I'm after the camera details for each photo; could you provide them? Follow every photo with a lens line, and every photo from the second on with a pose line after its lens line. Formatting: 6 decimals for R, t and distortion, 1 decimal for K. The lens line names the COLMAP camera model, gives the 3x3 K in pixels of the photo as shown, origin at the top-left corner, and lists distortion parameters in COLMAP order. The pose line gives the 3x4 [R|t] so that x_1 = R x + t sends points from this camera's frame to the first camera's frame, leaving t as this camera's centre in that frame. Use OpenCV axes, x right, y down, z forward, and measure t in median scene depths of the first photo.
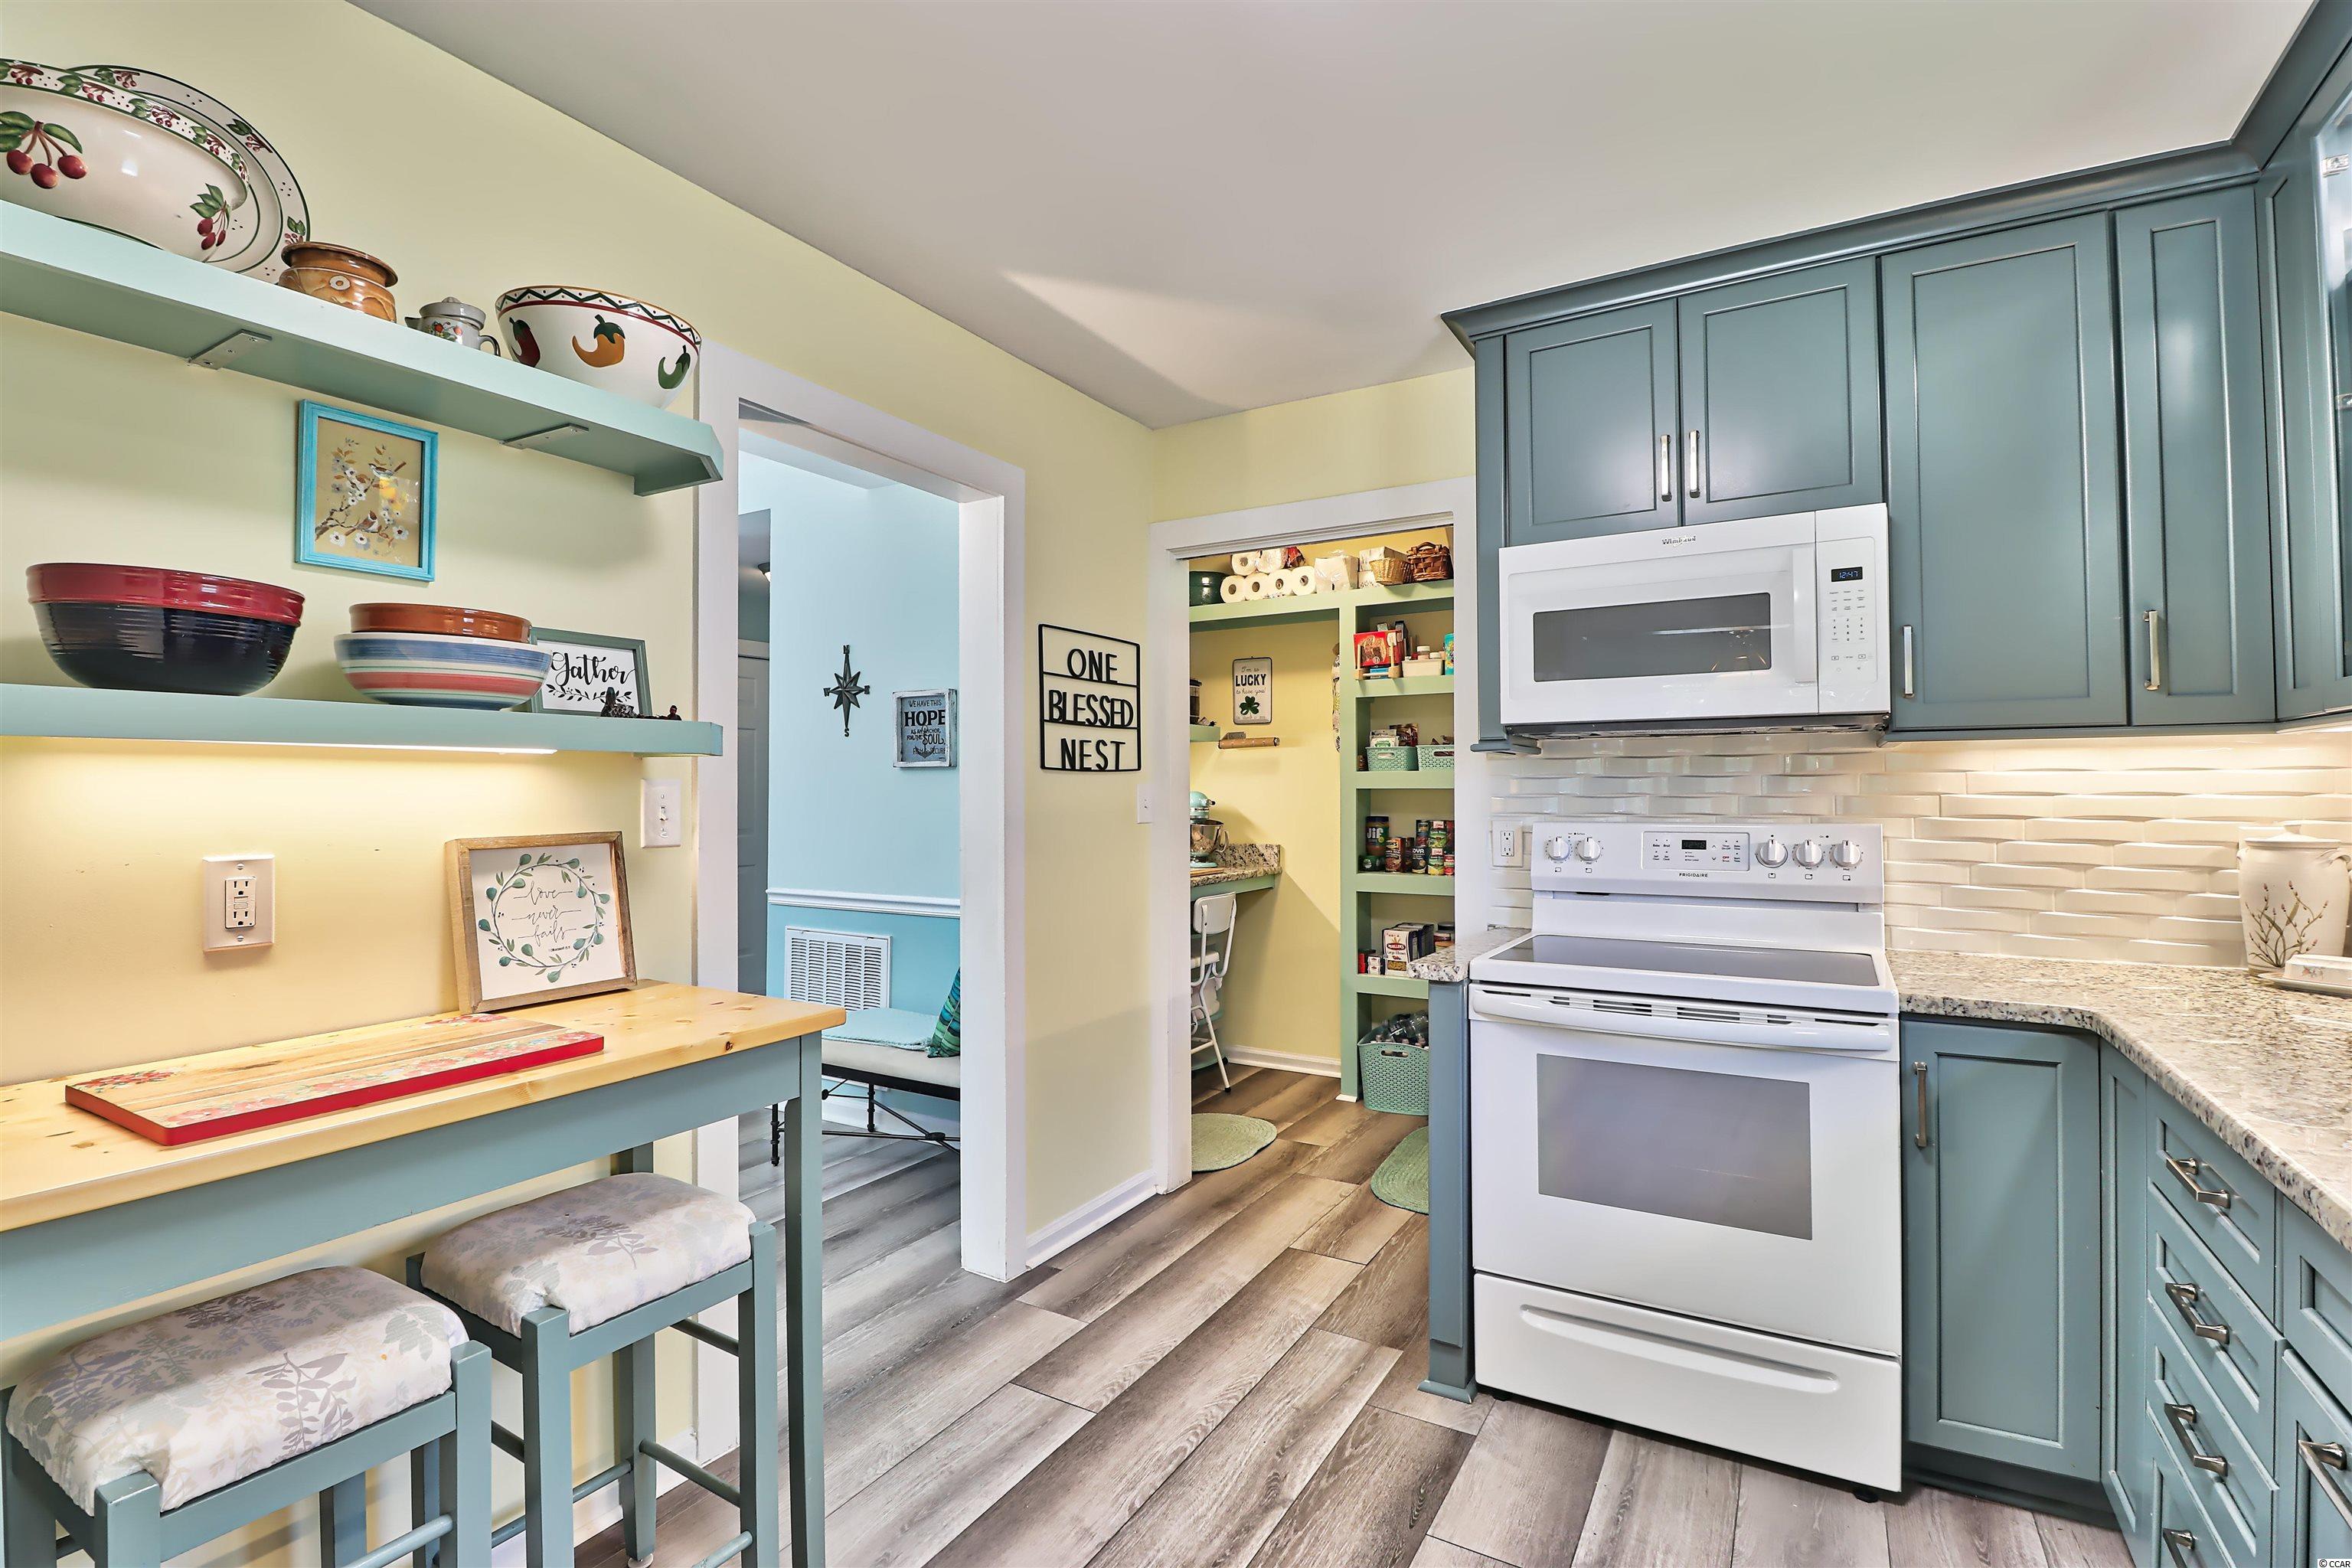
lens RADIAL K [[1087.0, 0, 1160.5], [0, 1087.0, 772.9], [0, 0, 1]] dist [0.001988, -0.015169]
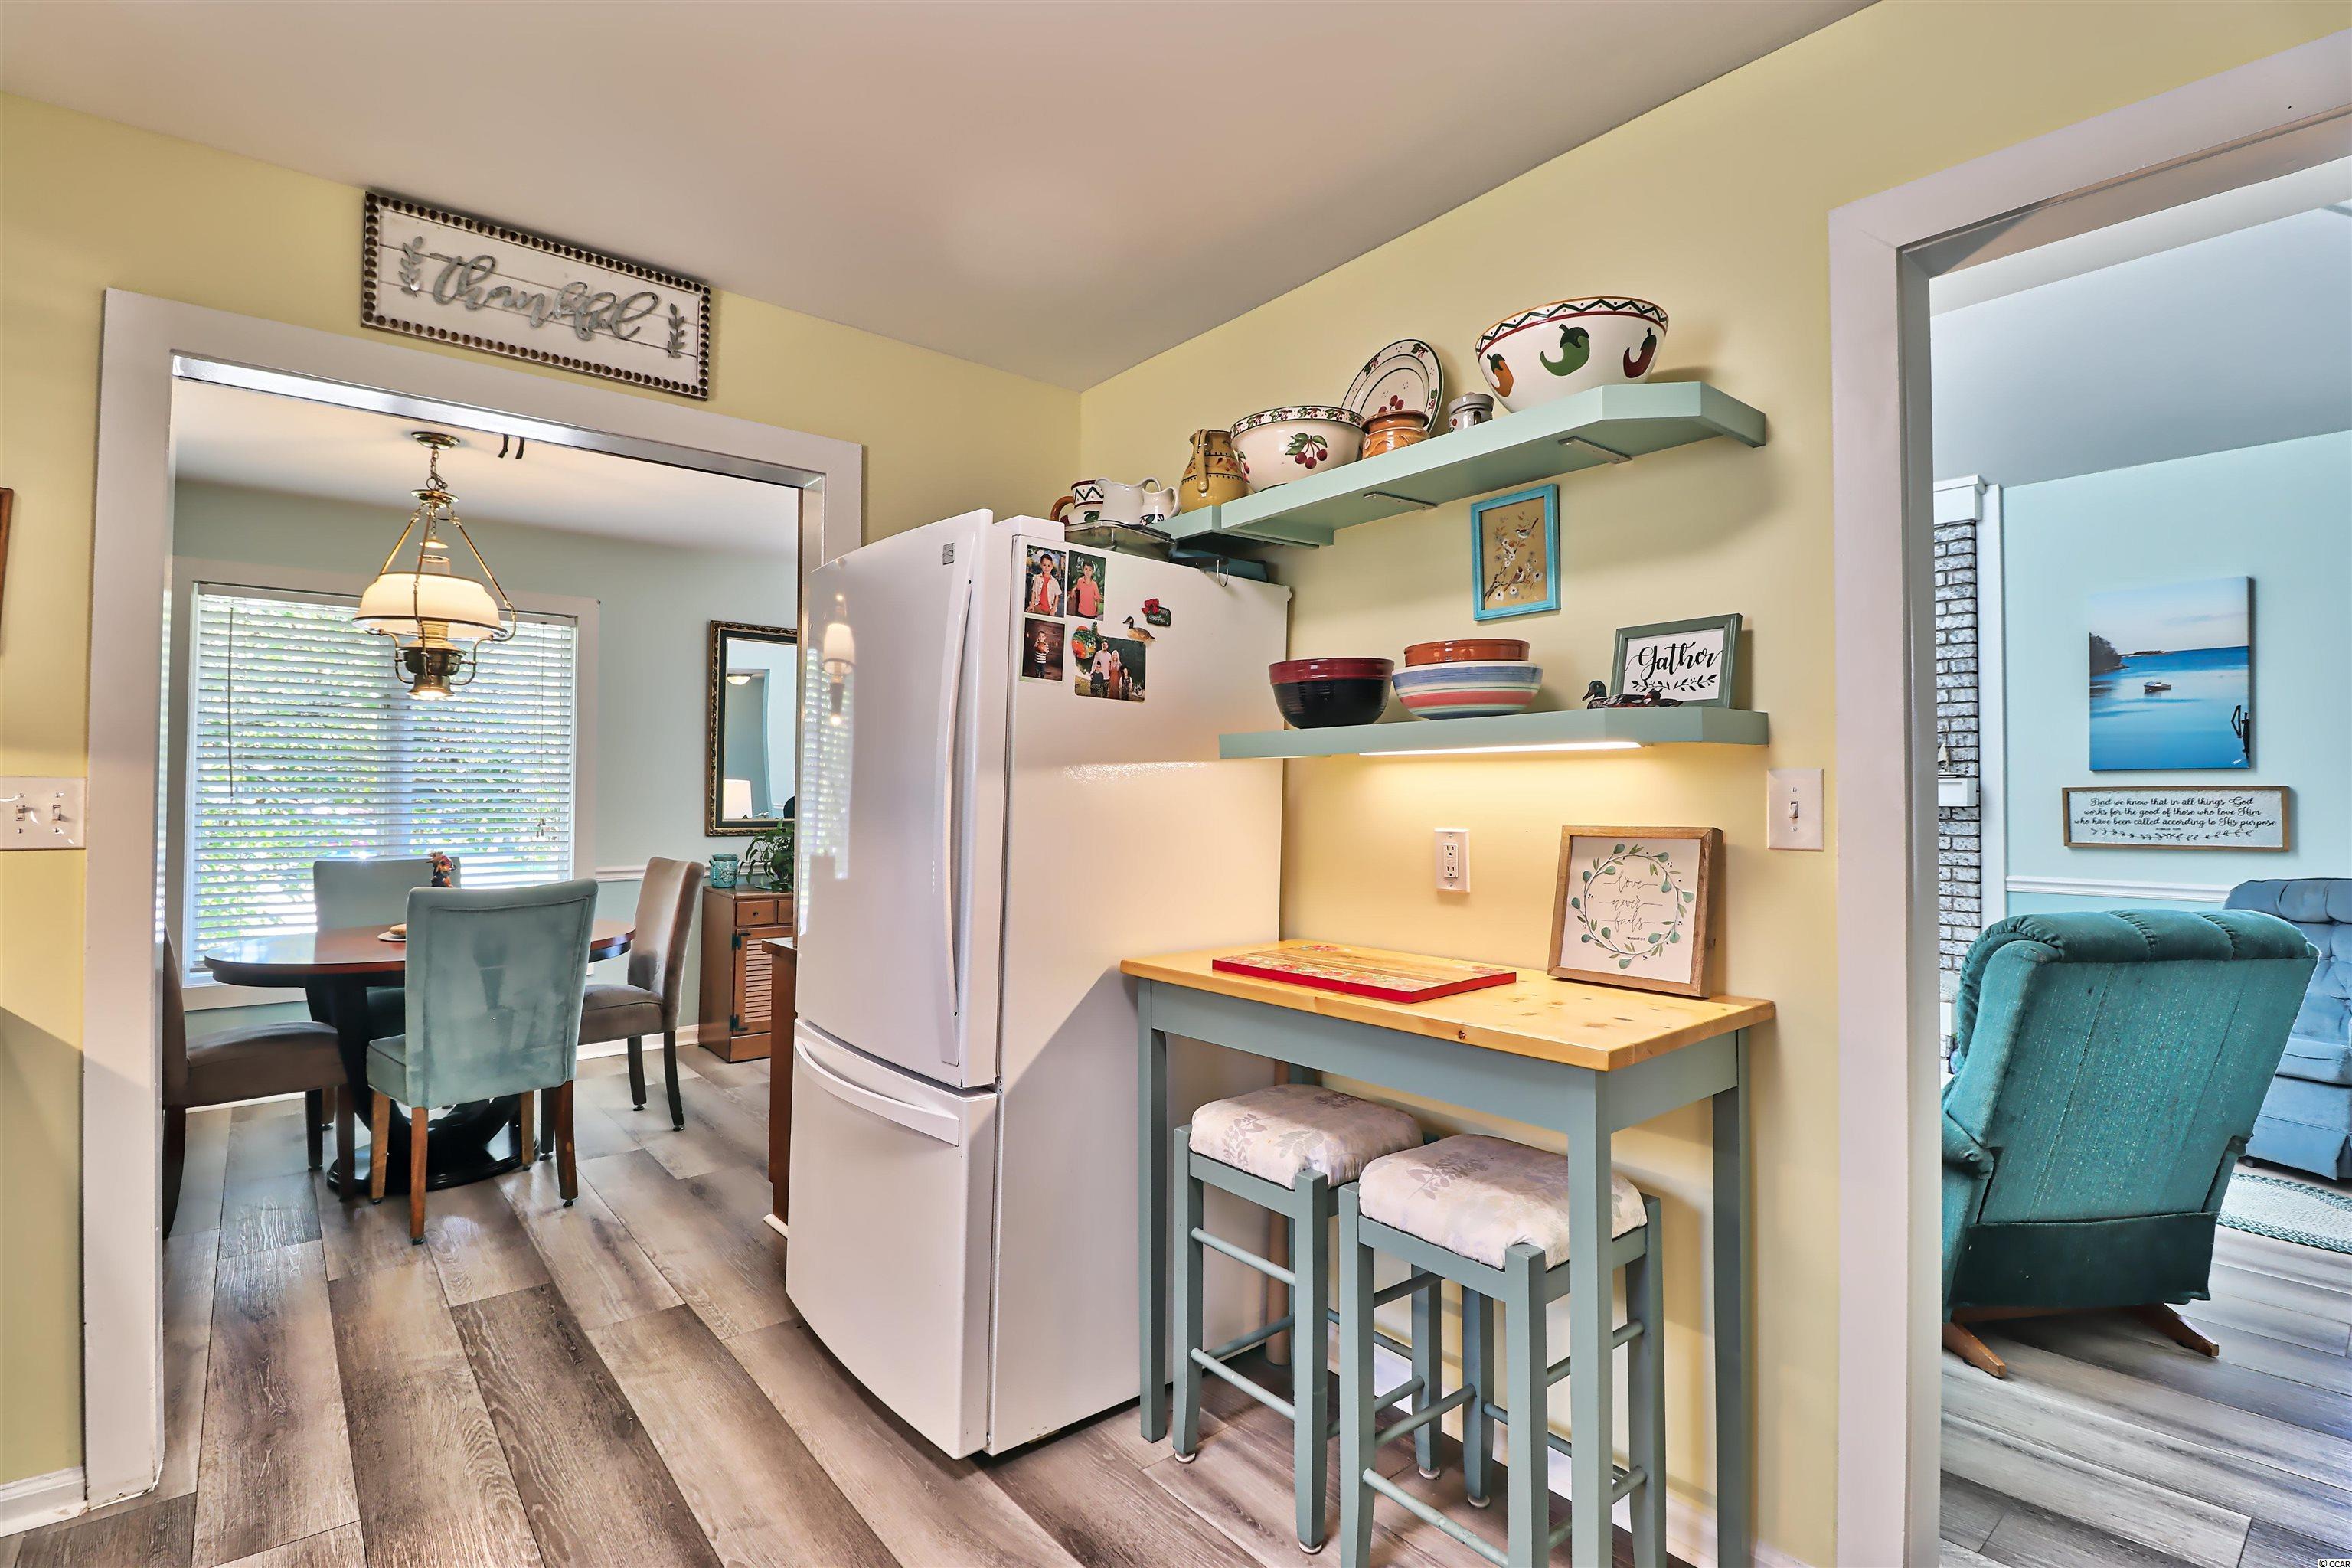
lens RADIAL K [[1087.0, 0, 1160.5], [0, 1087.0, 772.9], [0, 0, 1]] dist [0.001988, -0.015169]
pose [[-0.339437, -0.014255, -0.940521, 0.250051], [0.016792, 0.999634, -0.021211, 0.009143], [0.940479, -0.022993, -0.339074, 0.415048]]
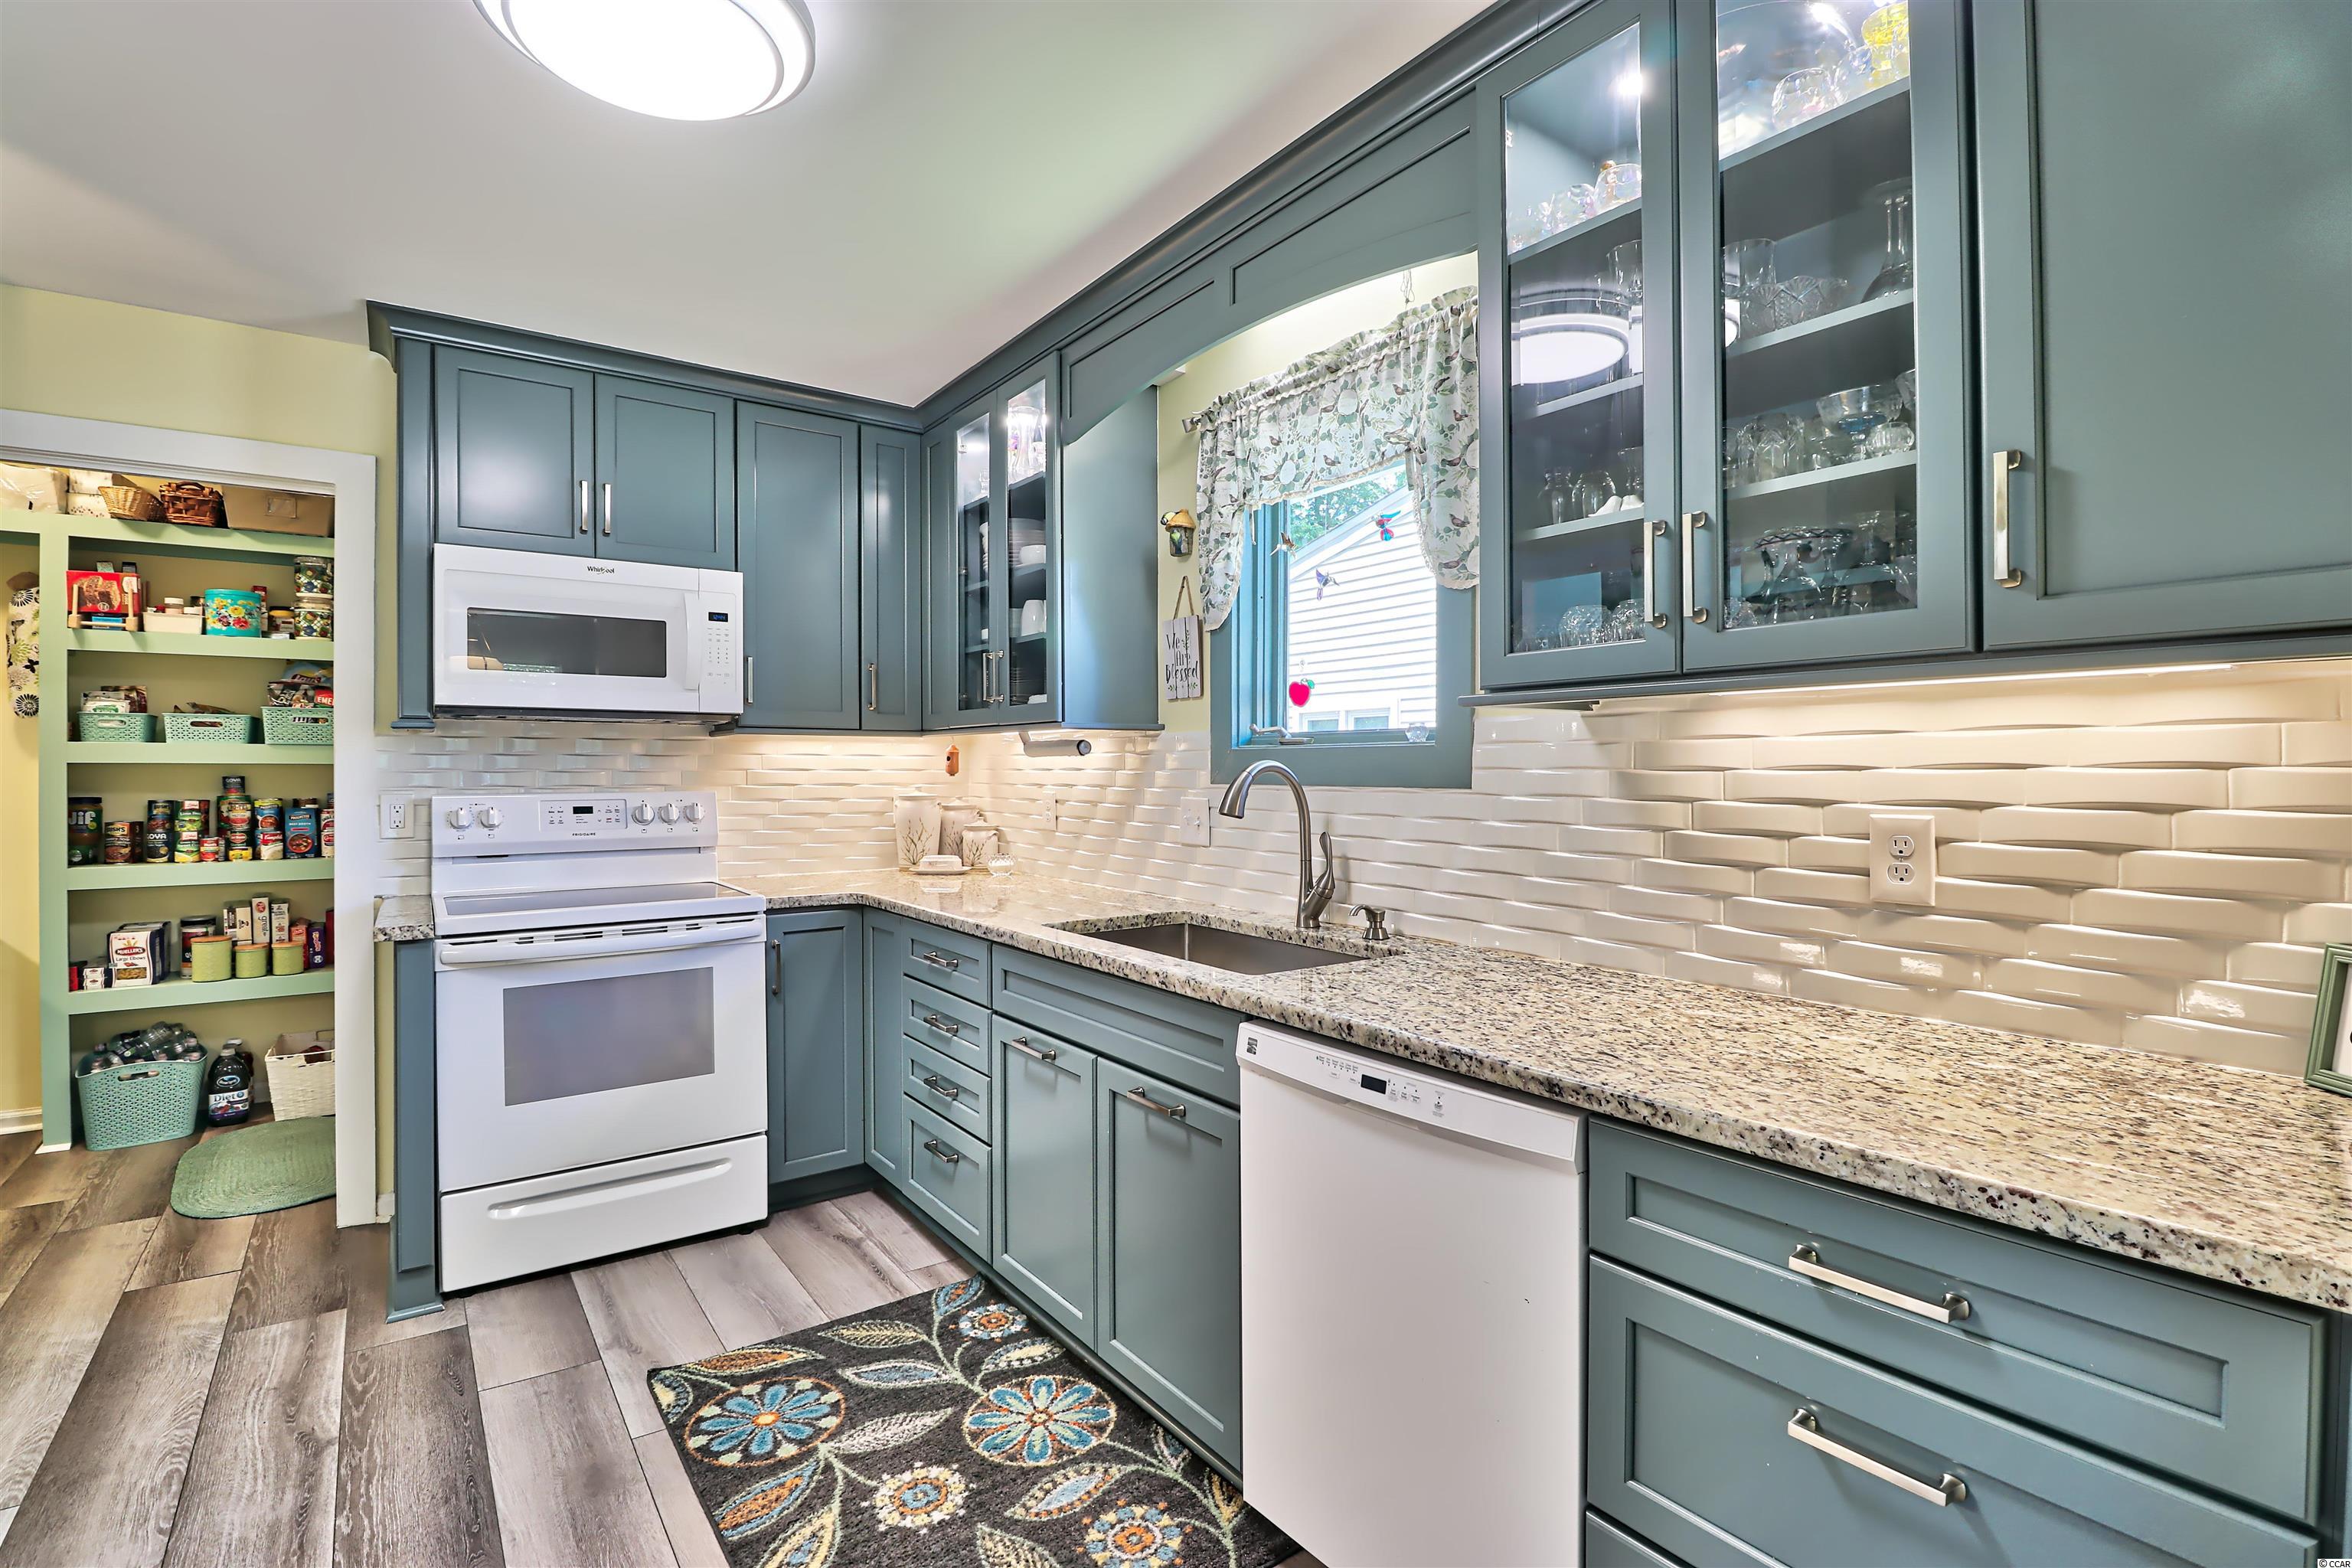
lens RADIAL K [[1087.0, 0, 1160.5], [0, 1087.0, 772.9], [0, 0, 1]] dist [0.001988, -0.015169]
pose [[0.403992, -0.000623, 0.914762, -0.247780], [-0.017736, 0.999806, 0.008514, 0.000822], [-0.914591, -0.019664, 0.403903, -0.068896]]
